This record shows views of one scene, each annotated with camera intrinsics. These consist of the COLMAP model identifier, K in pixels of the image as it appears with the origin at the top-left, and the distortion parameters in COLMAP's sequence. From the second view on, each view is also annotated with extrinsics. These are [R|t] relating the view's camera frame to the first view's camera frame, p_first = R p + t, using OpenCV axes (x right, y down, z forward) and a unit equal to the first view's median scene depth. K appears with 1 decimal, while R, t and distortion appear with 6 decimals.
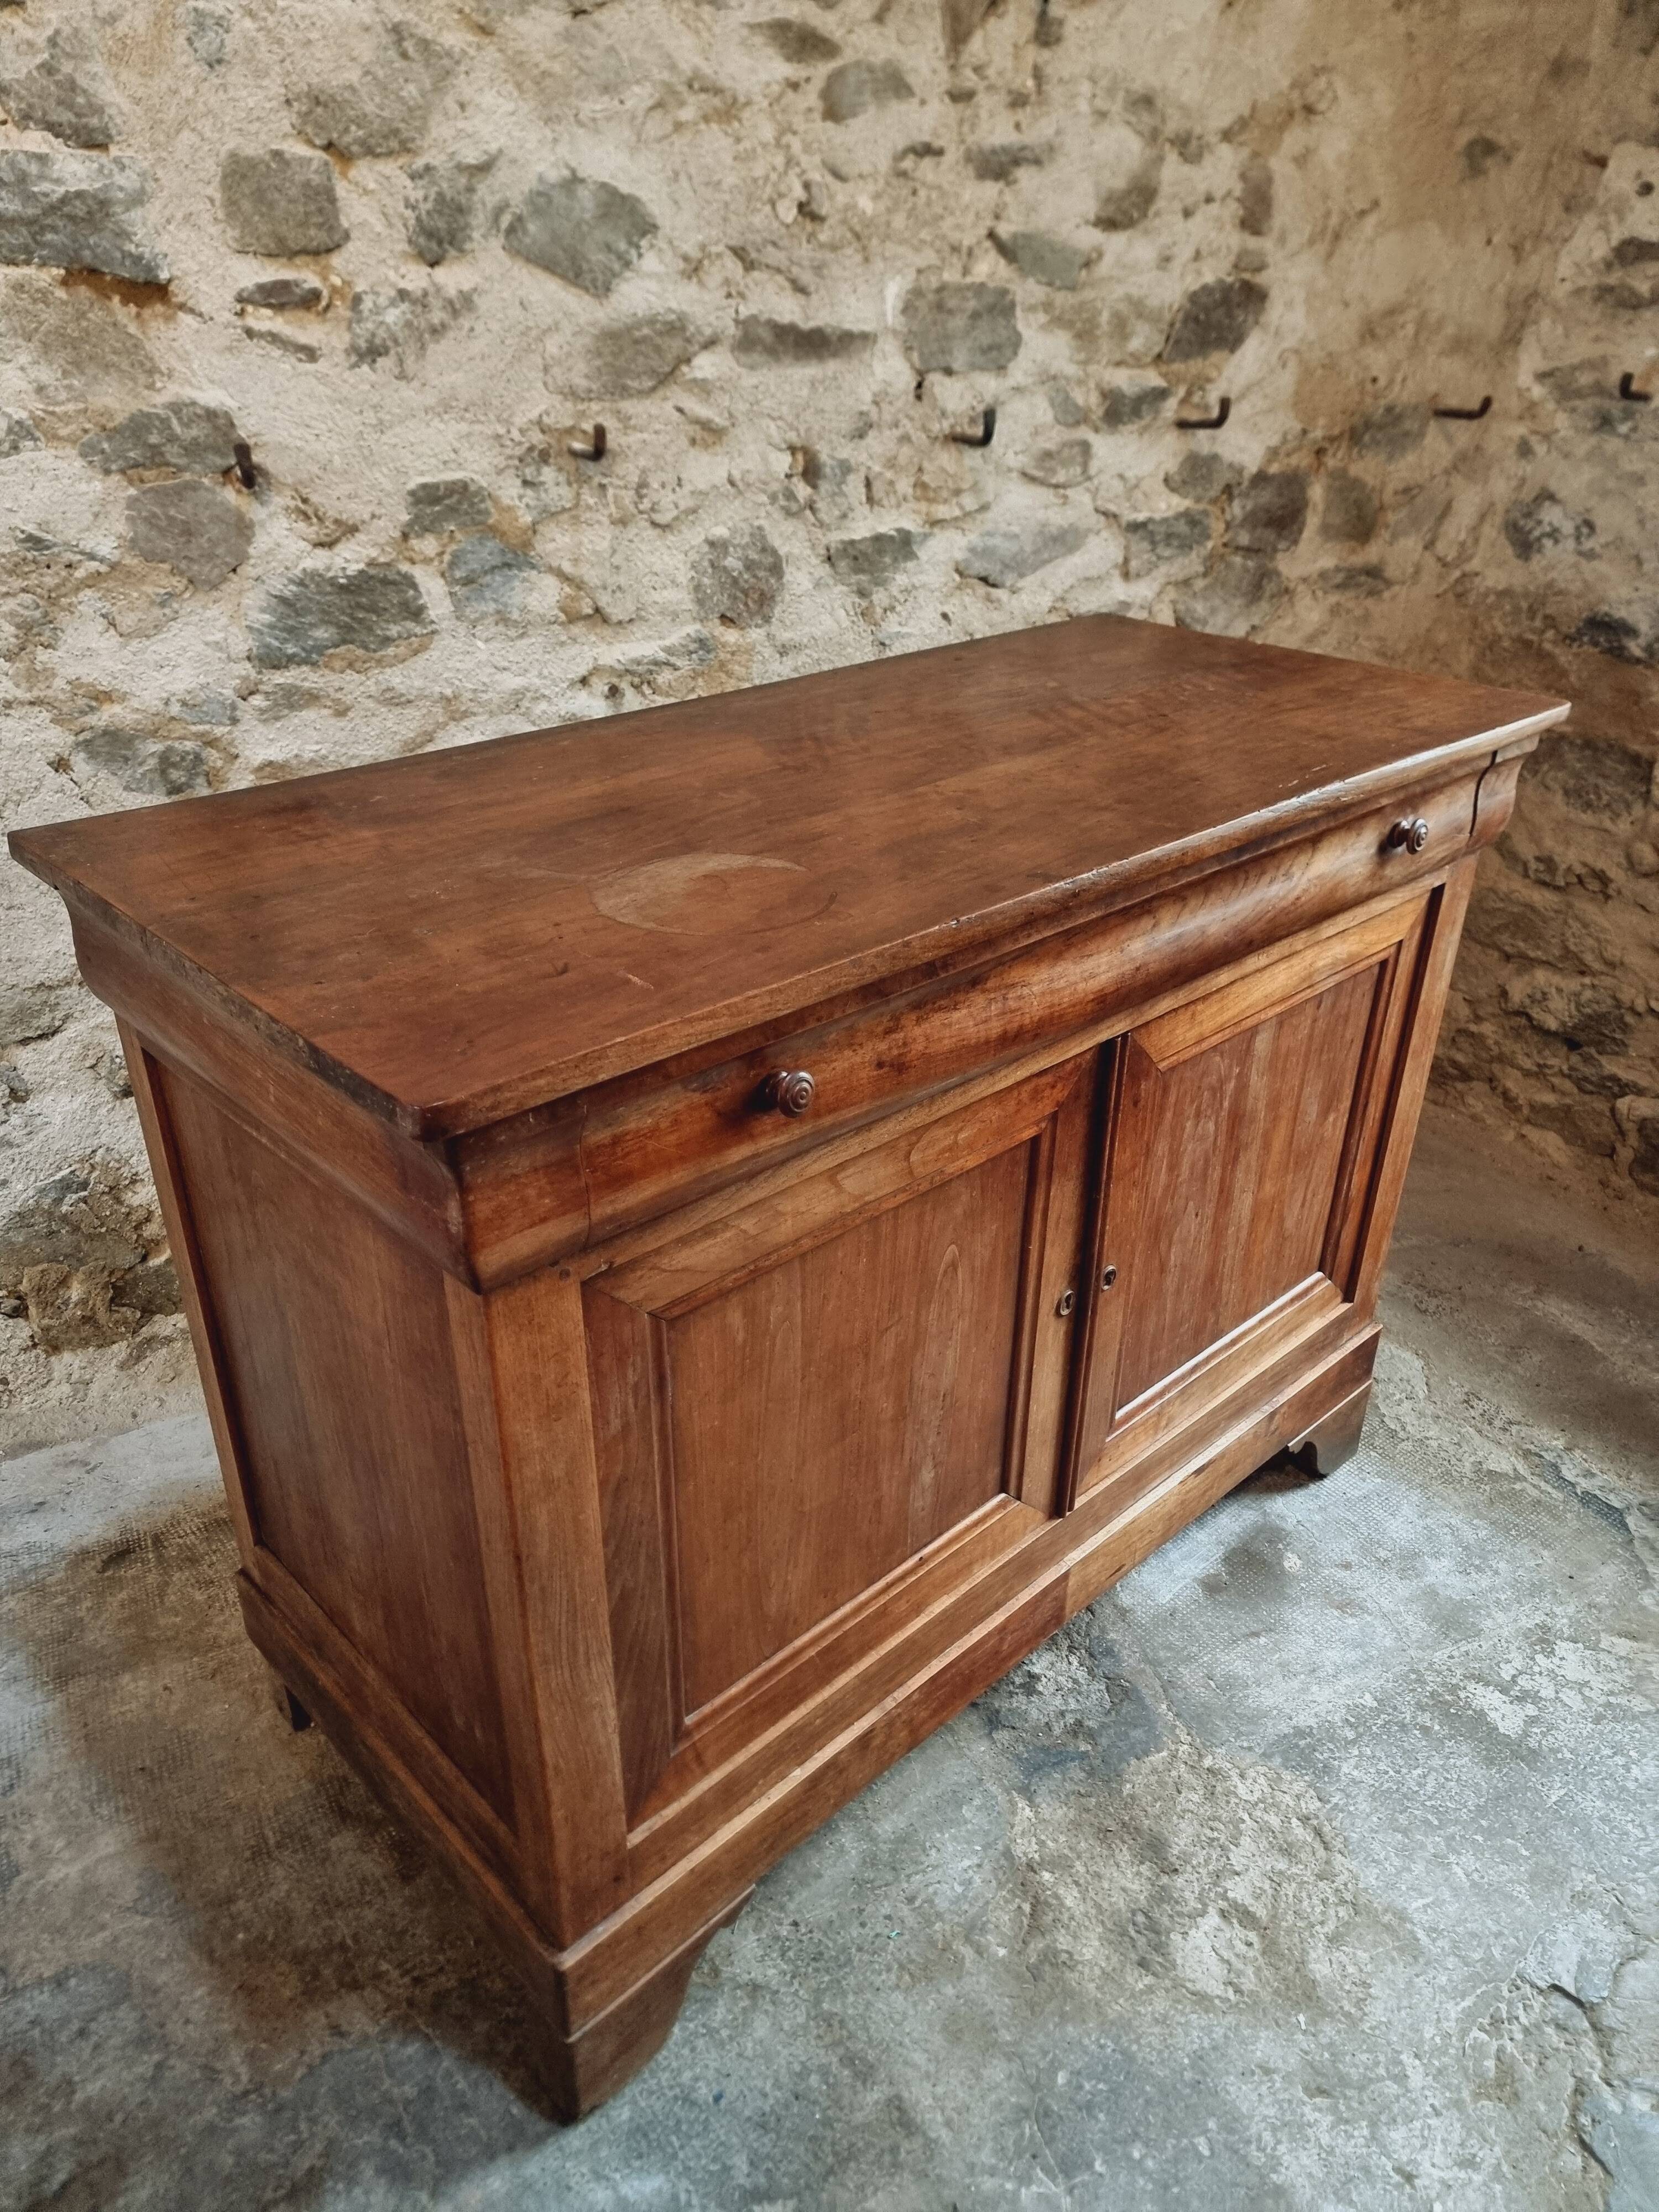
lens RADIAL K [[1545.3, 0, 833.4], [0, 1545.3, 1129.0], [0, 0, 1]] dist [0.060180, -0.055704]
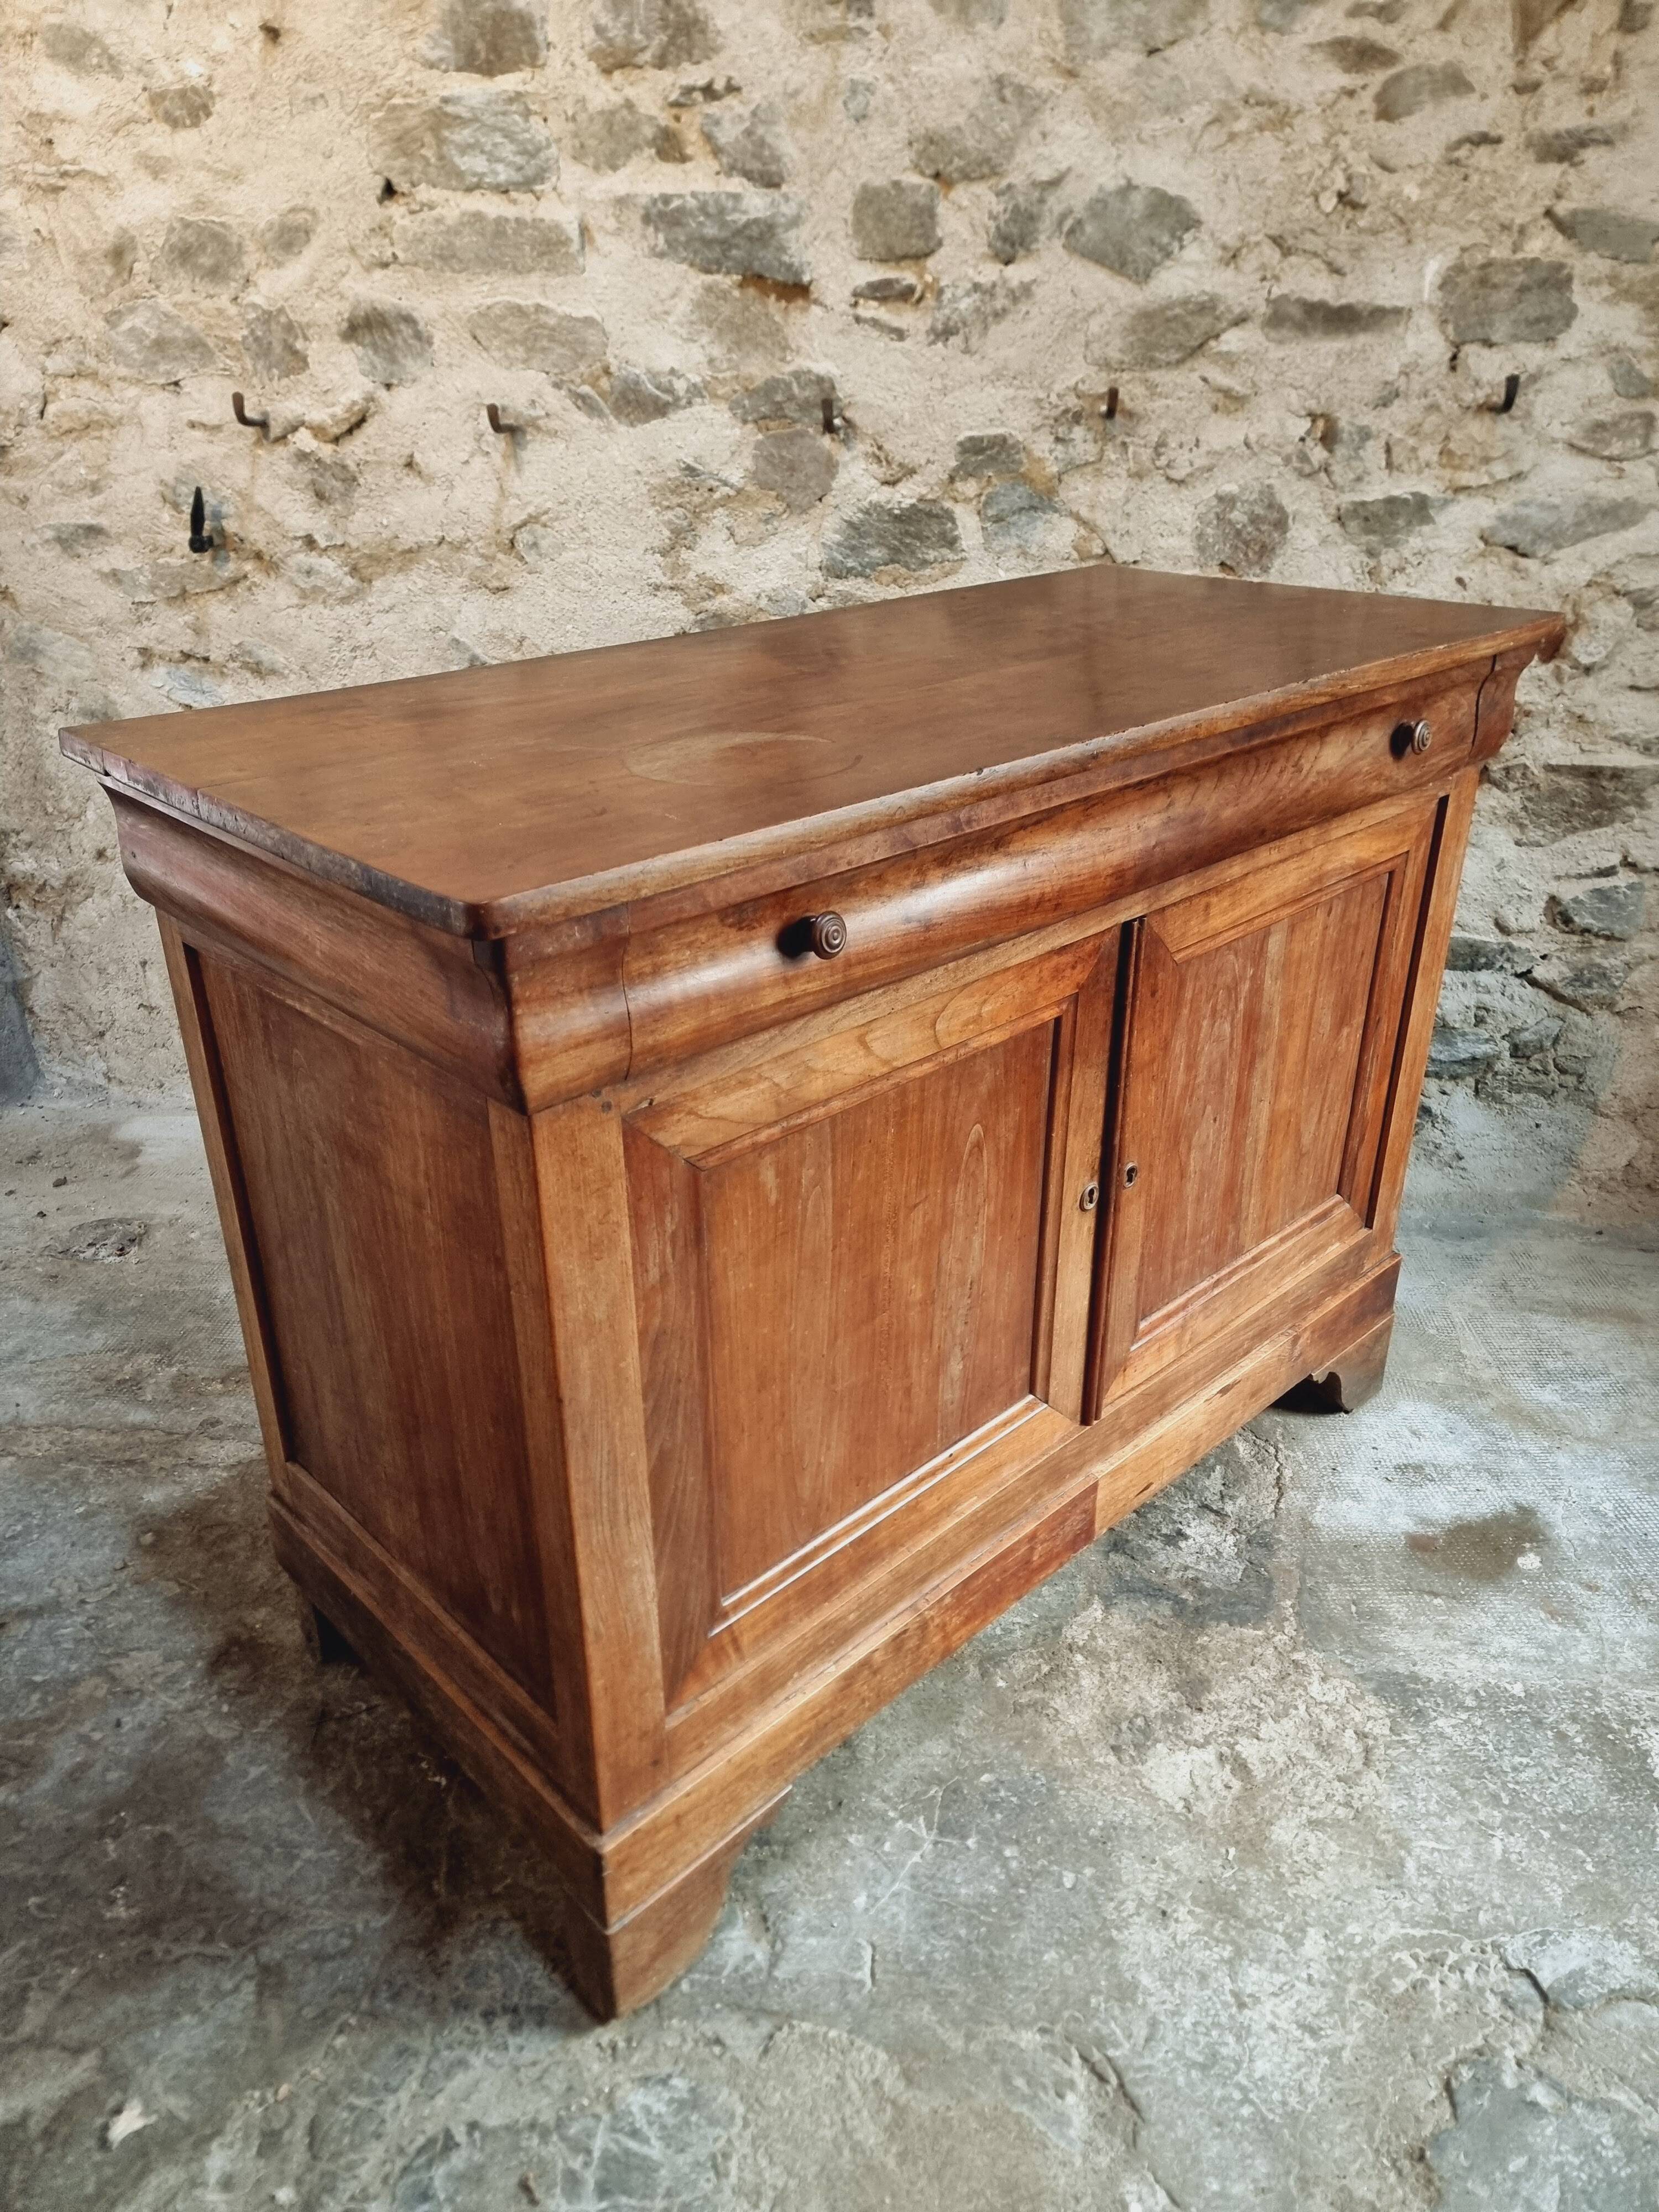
lens RADIAL K [[1548.3, 0, 804.6], [0, 1548.3, 1091.3], [0, 0, 1]] dist [0.066724, -0.062964]
pose [[0.823418, 0.218491, -0.523684, 0.390964], [-0.258200, 0.966087, -0.002912, 0.128588], [0.505288, 0.137613, 0.851908, -0.060766]]
